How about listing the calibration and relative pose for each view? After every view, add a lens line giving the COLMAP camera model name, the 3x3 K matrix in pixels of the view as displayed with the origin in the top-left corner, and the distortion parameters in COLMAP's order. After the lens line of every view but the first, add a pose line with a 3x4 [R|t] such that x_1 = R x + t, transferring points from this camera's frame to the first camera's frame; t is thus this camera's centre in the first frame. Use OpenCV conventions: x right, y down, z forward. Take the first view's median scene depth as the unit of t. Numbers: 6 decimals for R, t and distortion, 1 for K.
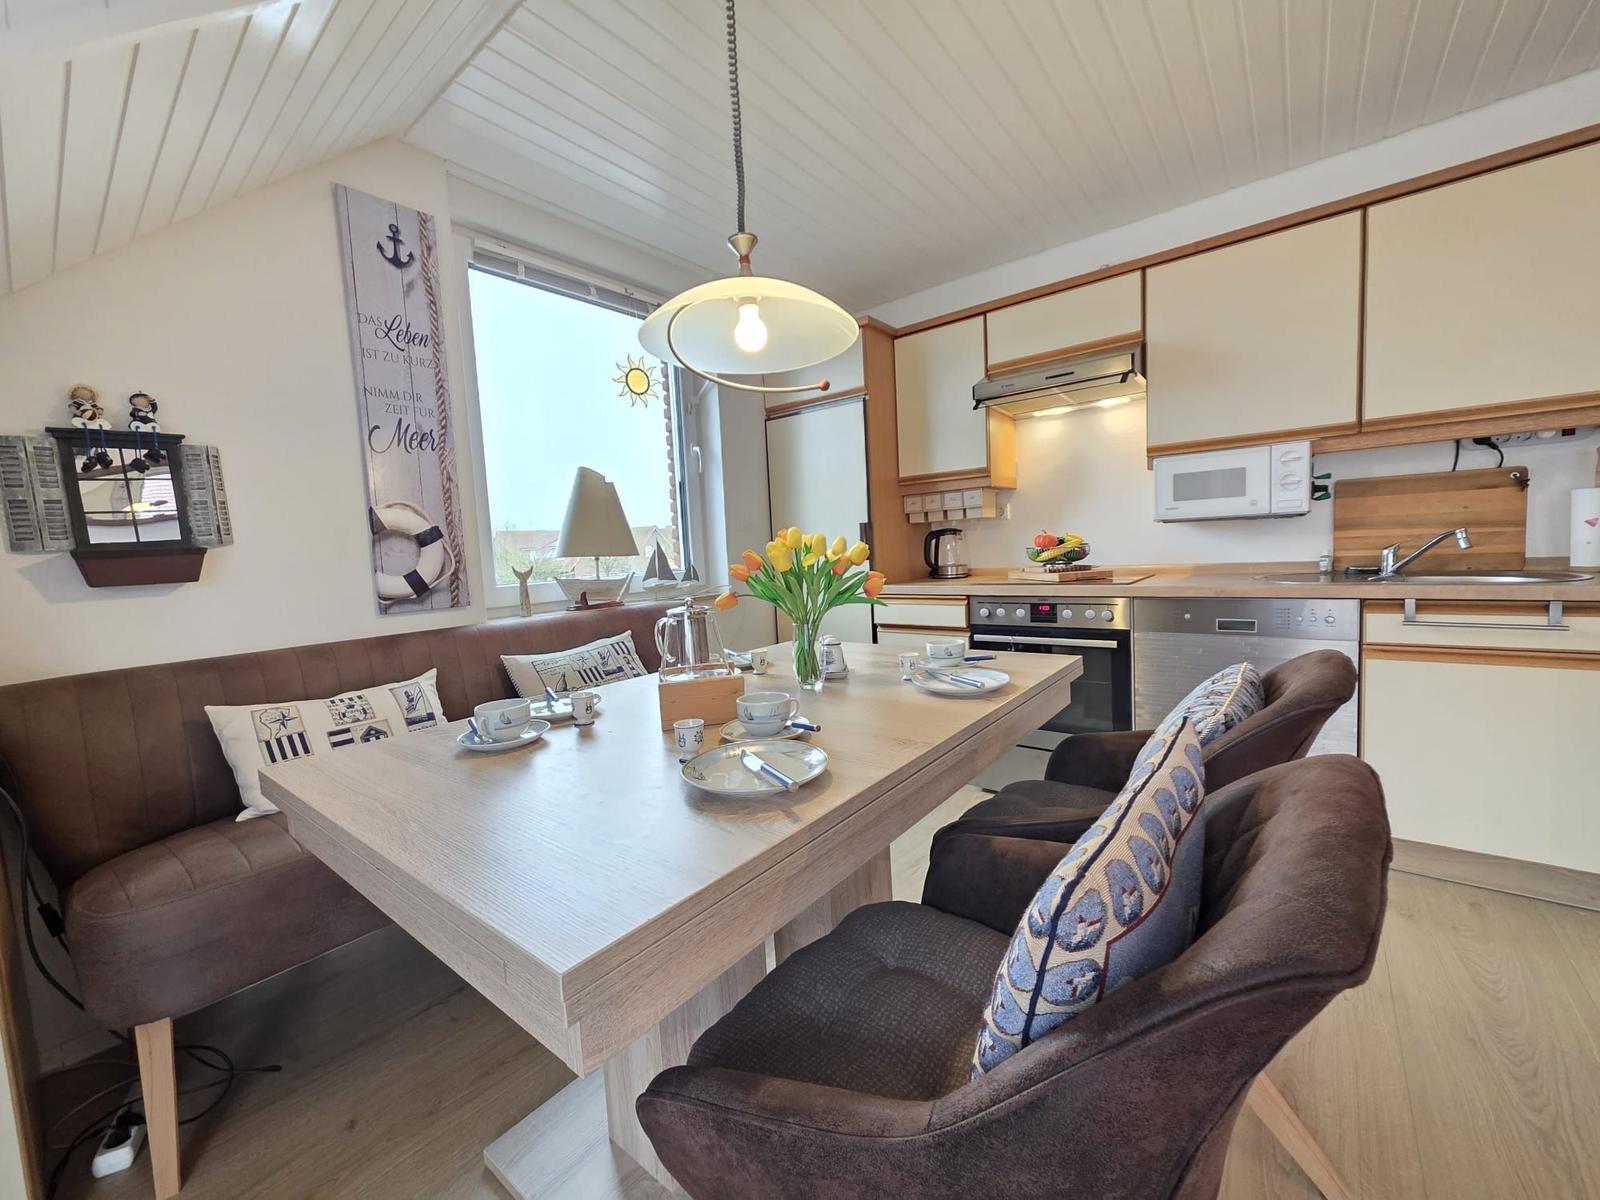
lens RADIAL K [[632.2, 0, 799.0], [0, 632.2, 596.3], [0, 0, 1]] dist [-0.003519, -0.000497]
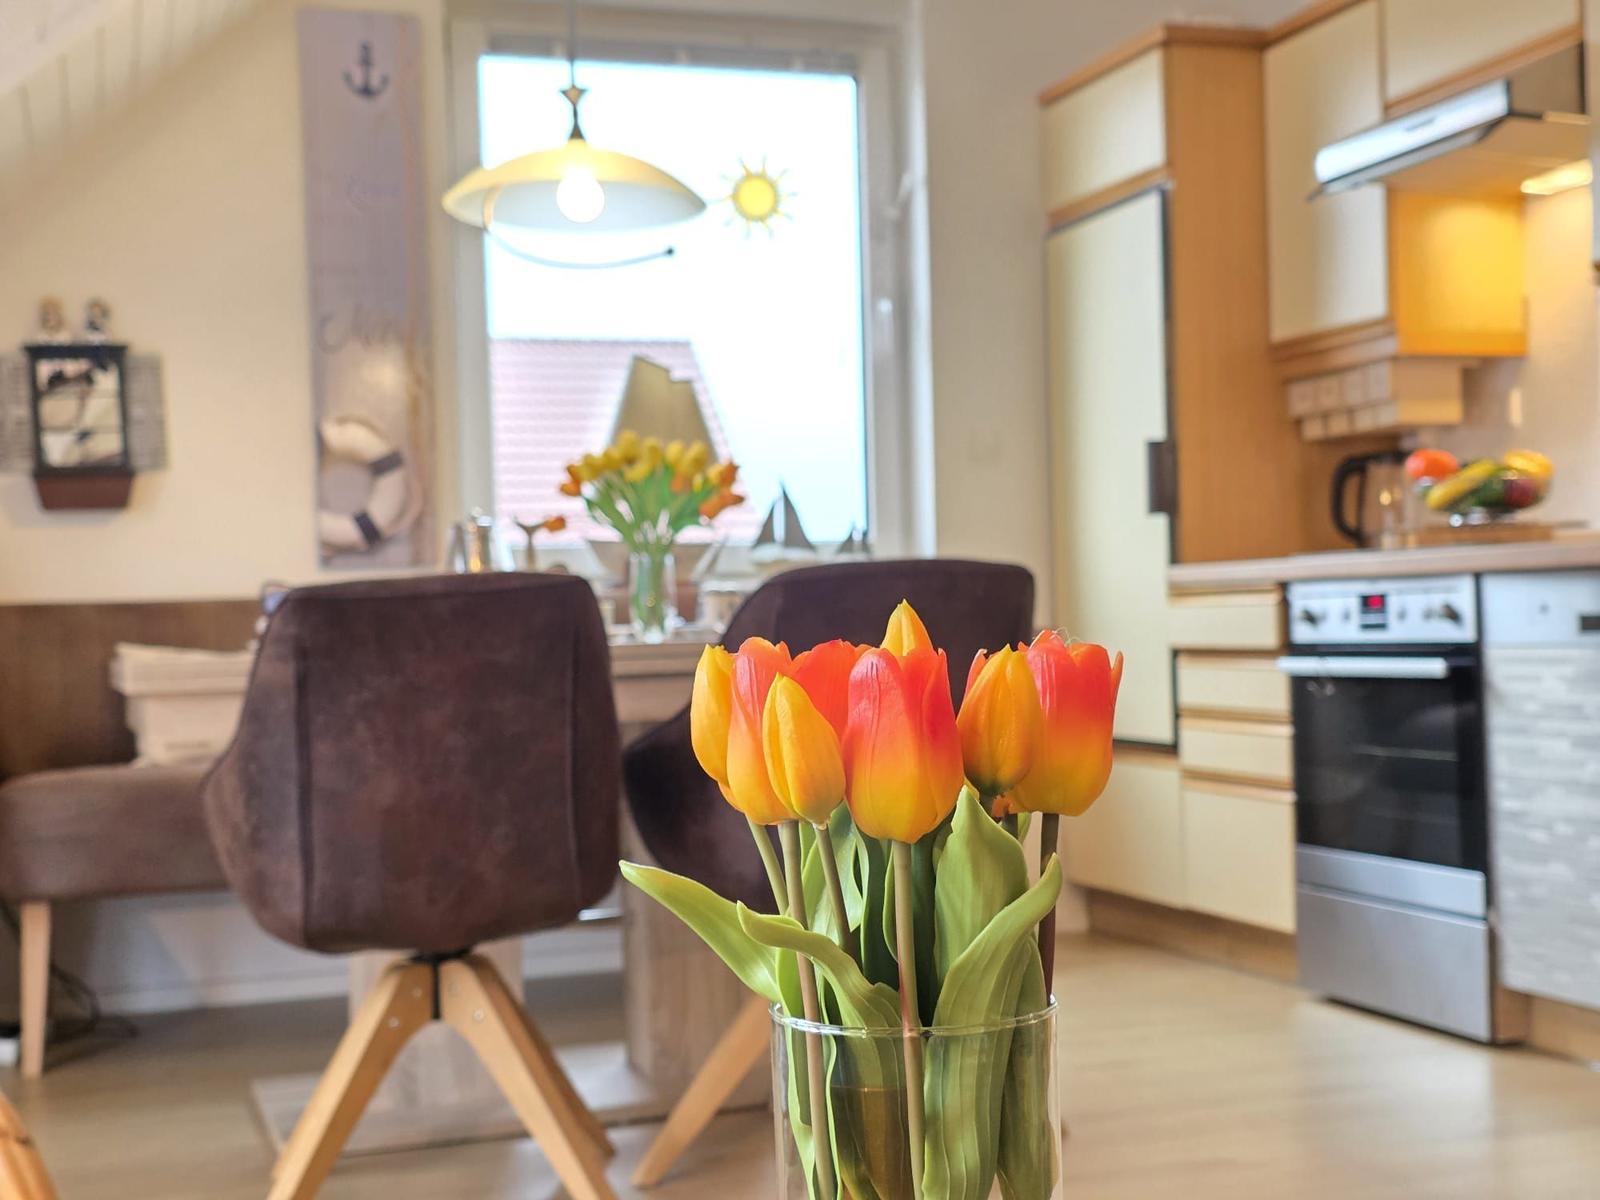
lens RADIAL K [[2138.6, 0, 794.1], [0, 2138.6, 608.4], [0, 0, 1]] dist [0.199001, -0.830884]
pose [[0.843227, 0.023946, -0.537024, 1.096678], [-0.055613, 0.997533, -0.042844, 0.145152], [0.534673, 0.065993, 0.842478, -0.780638]]
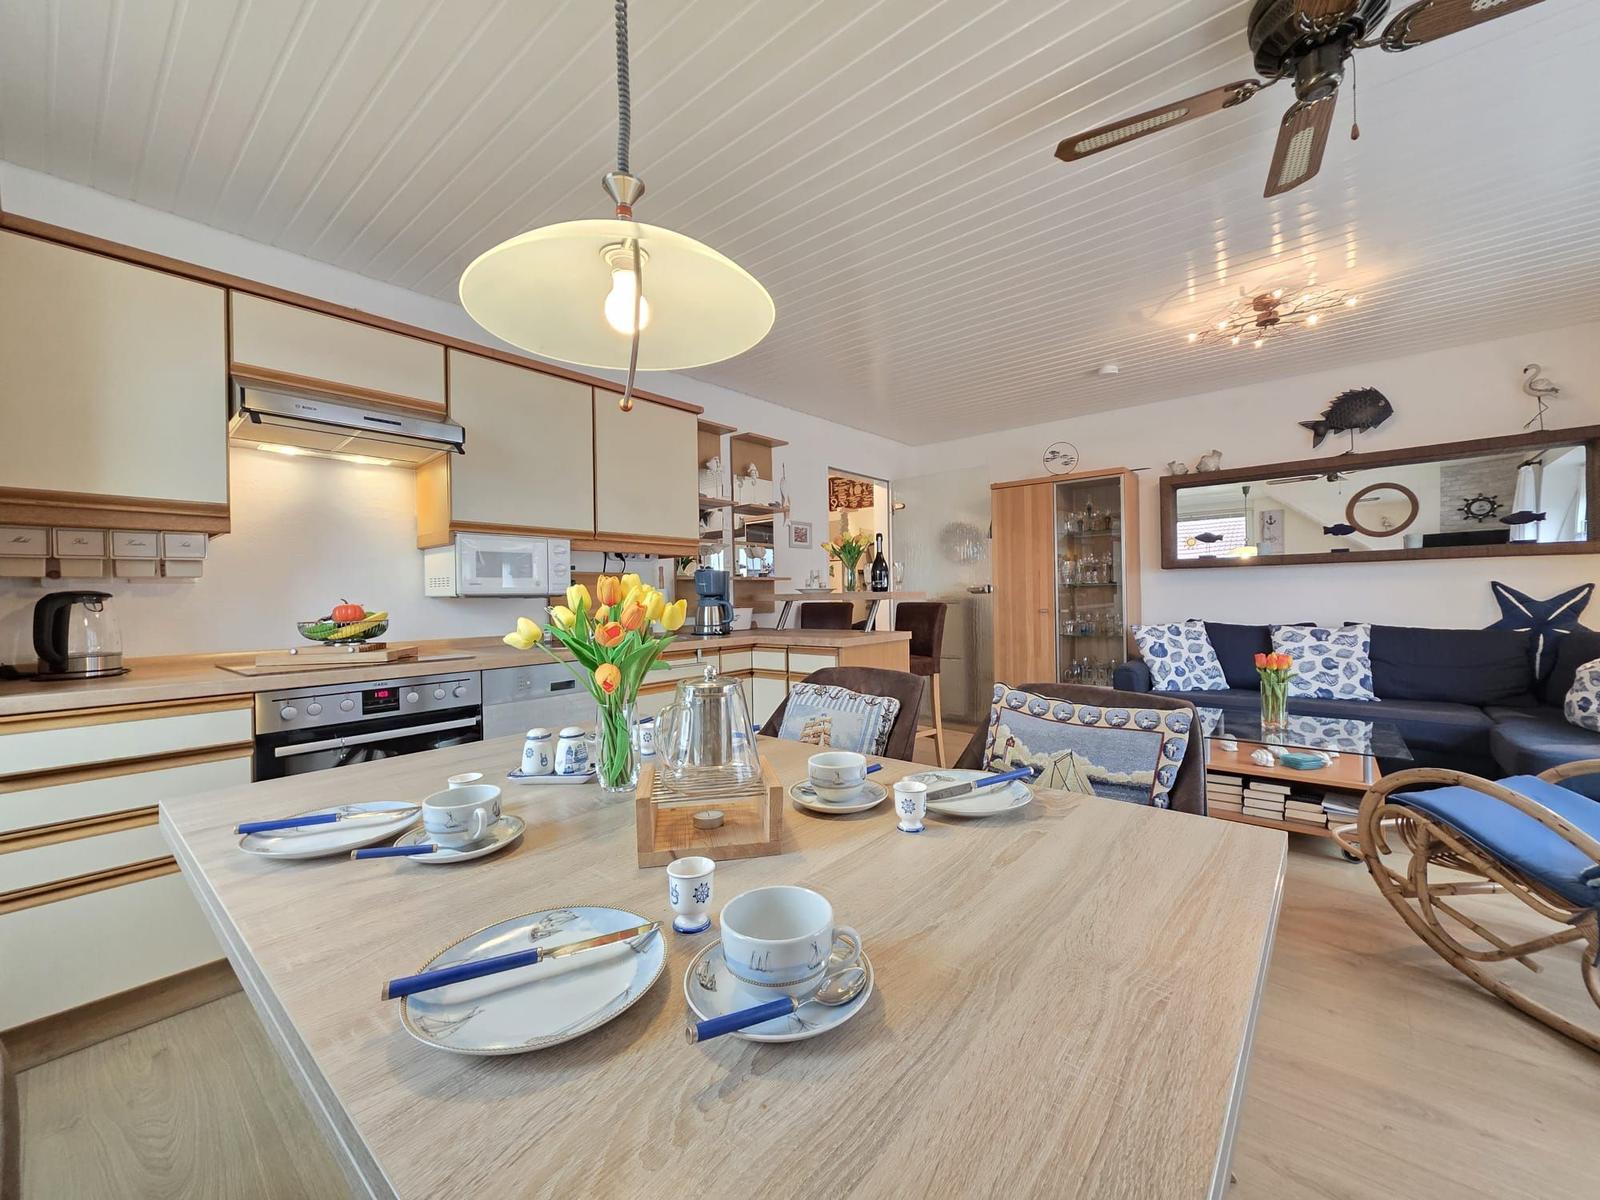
lens RADIAL K [[635.4, 0, 805.7], [0, 635.4, 598.2], [0, 0, 1]] dist [0.001902, 0.000191]
pose [[0.022666, 0.047283, 0.998624, -0.514974], [0.094076, 0.994348, -0.049216, -0.015620], [-0.995307, 0.095062, 0.018090, 0.520502]]
